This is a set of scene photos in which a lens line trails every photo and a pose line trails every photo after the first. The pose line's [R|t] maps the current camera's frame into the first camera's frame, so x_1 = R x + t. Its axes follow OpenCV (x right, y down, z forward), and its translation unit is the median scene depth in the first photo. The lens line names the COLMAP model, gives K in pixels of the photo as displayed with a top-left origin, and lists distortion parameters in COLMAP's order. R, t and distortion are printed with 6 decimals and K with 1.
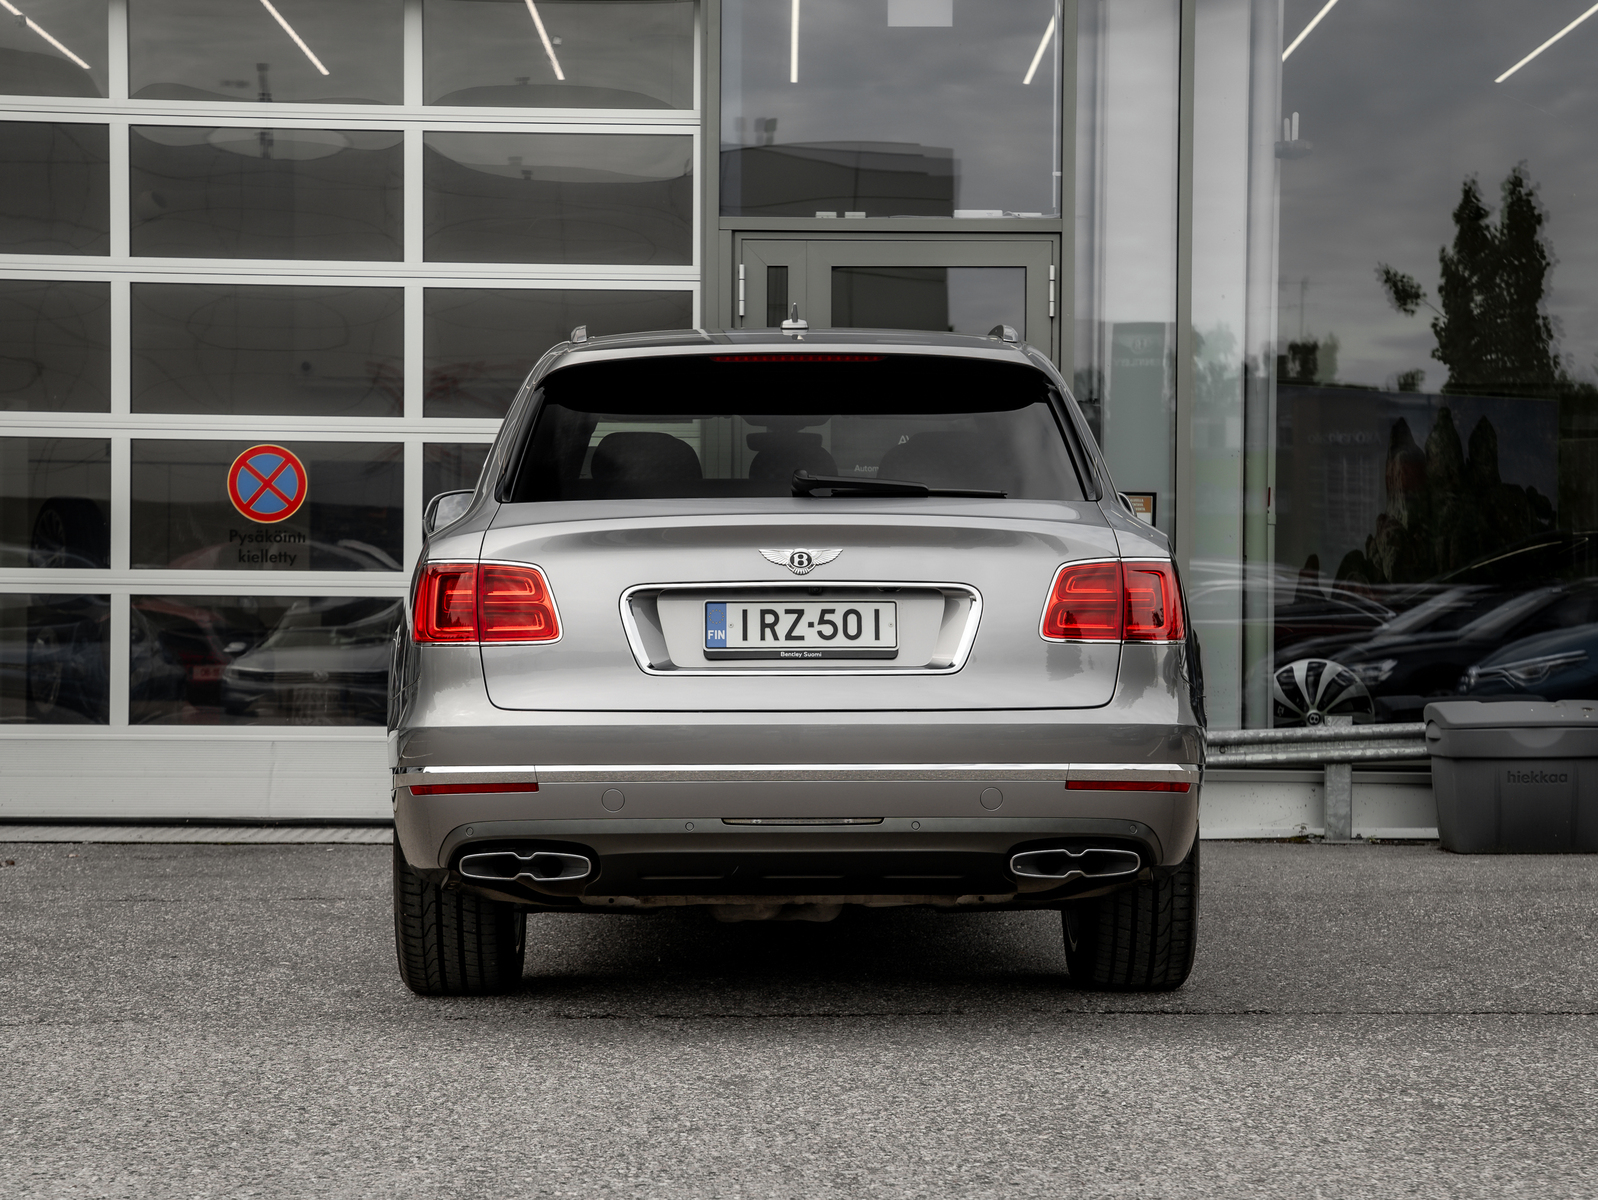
lens RADIAL K [[3452.4, 0, 838.9], [0, 3452.4, 658.2], [0, 0, 1]] dist [0.279505, 0.000000]
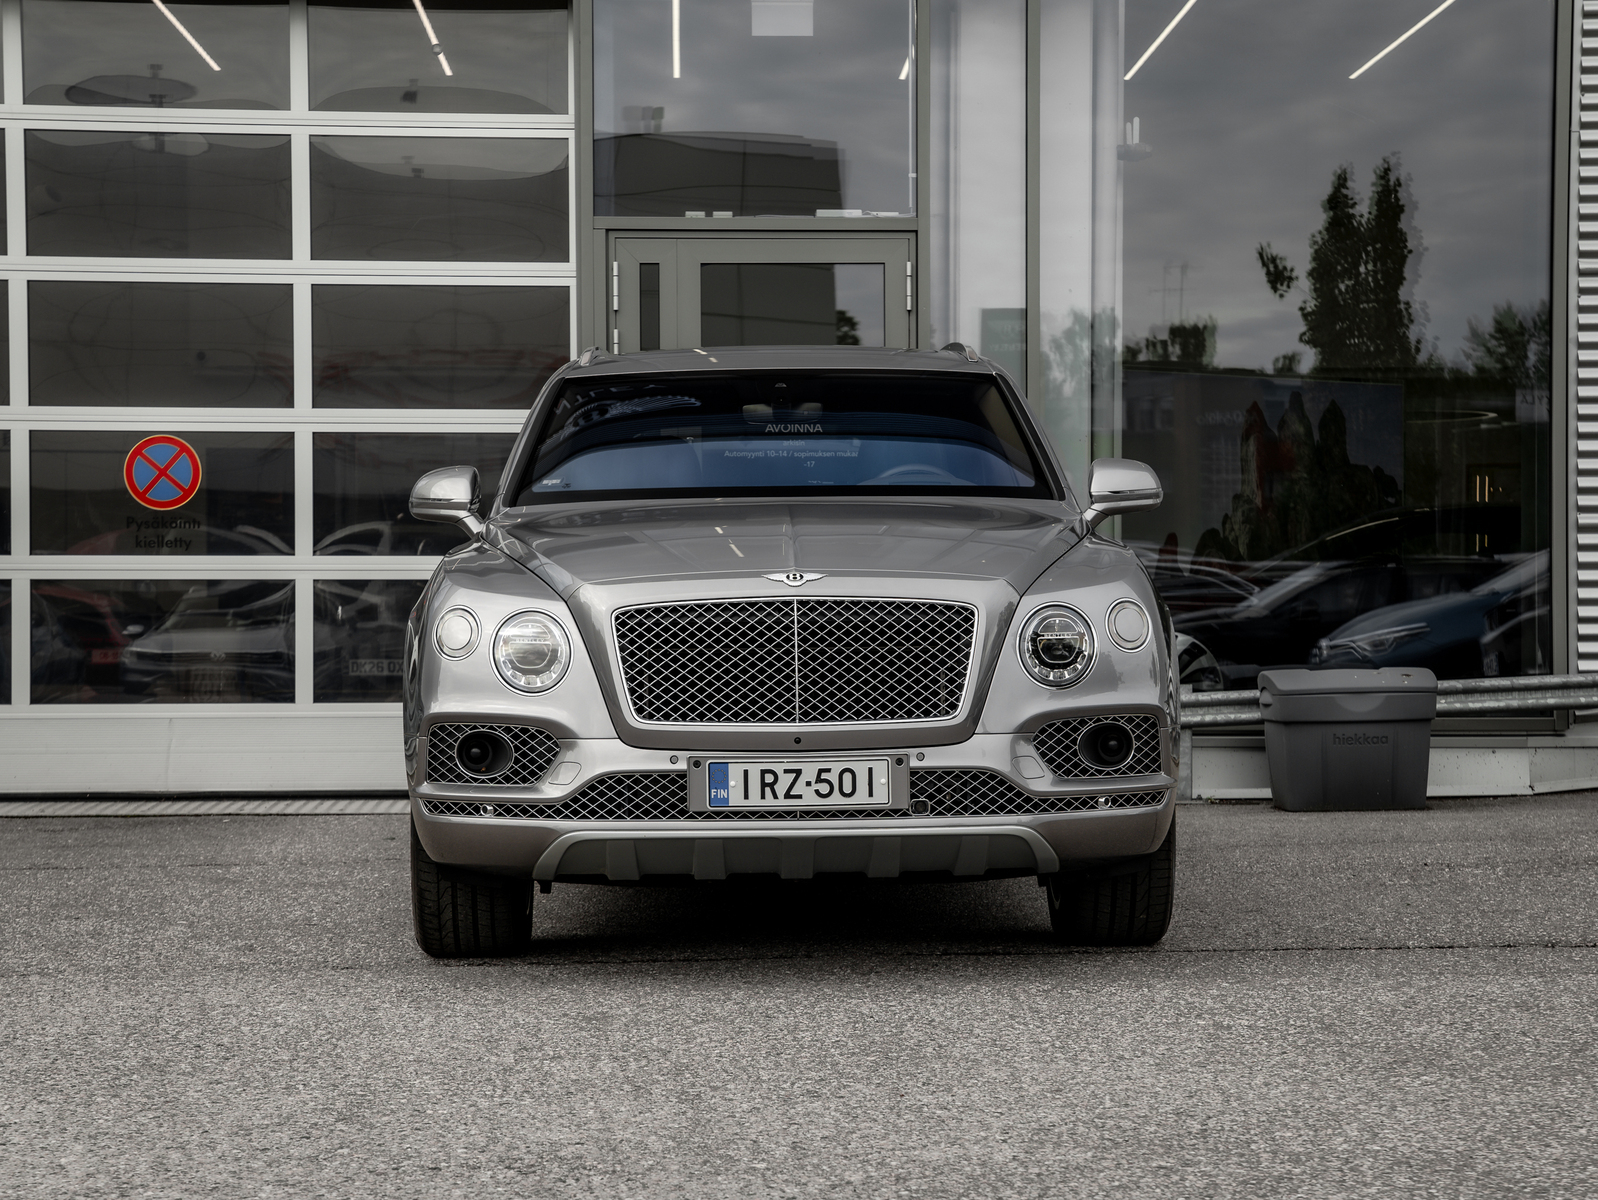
lens RADIAL K [[3452.4, 0, 852.4], [0, 3452.4, 644.9], [0, 0, 1]] dist [0.279505, 0.000000]
pose [[0.999482, -0.008606, 0.031003, 0.010542], [0.008556, 0.999962, 0.001729, 0.001818], [-0.031017, -0.001463, 0.999518, -0.058466]]
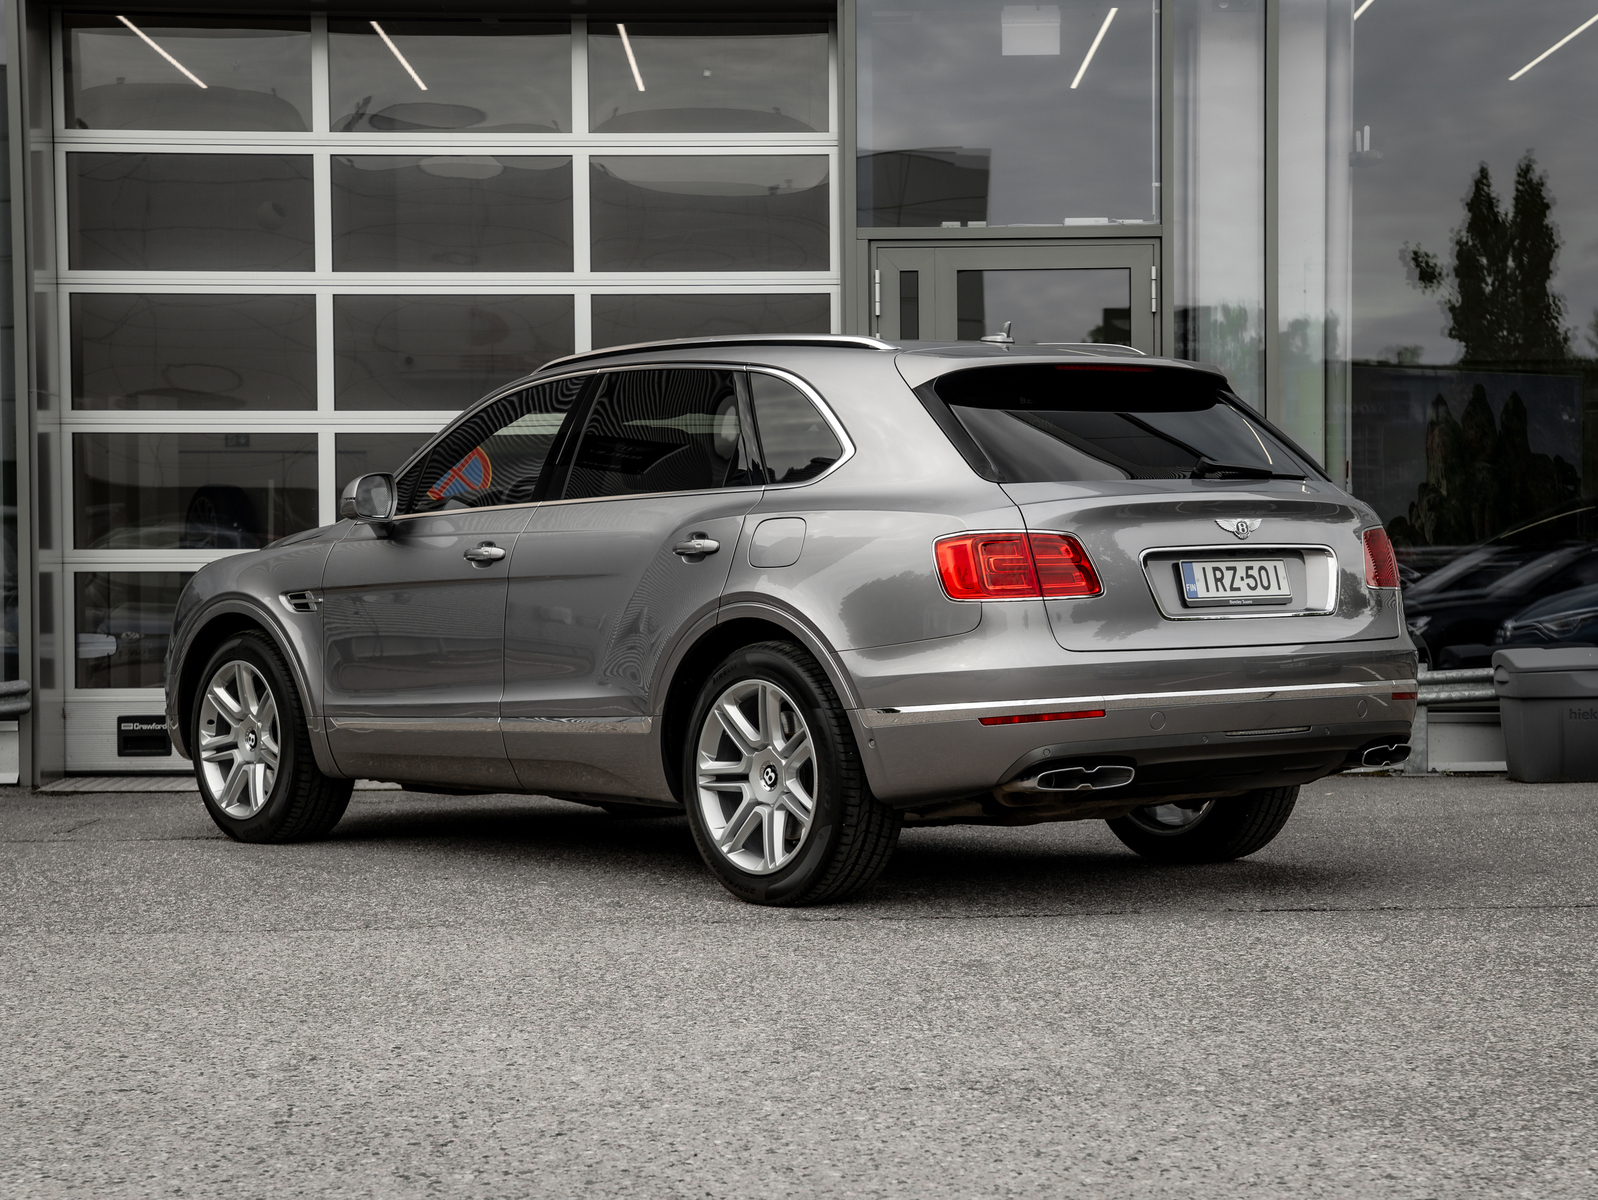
lens RADIAL K [[3378.8, 0, 812.9], [0, 3378.8, 681.5], [0, 0, 1]] dist [0.243780, 0.000000]
pose [[0.999915, -0.012794, -0.002377, -0.048910], [0.012831, 0.999792, 0.015862, 0.002374], [0.002173, -0.015891, 0.999871, -0.106373]]
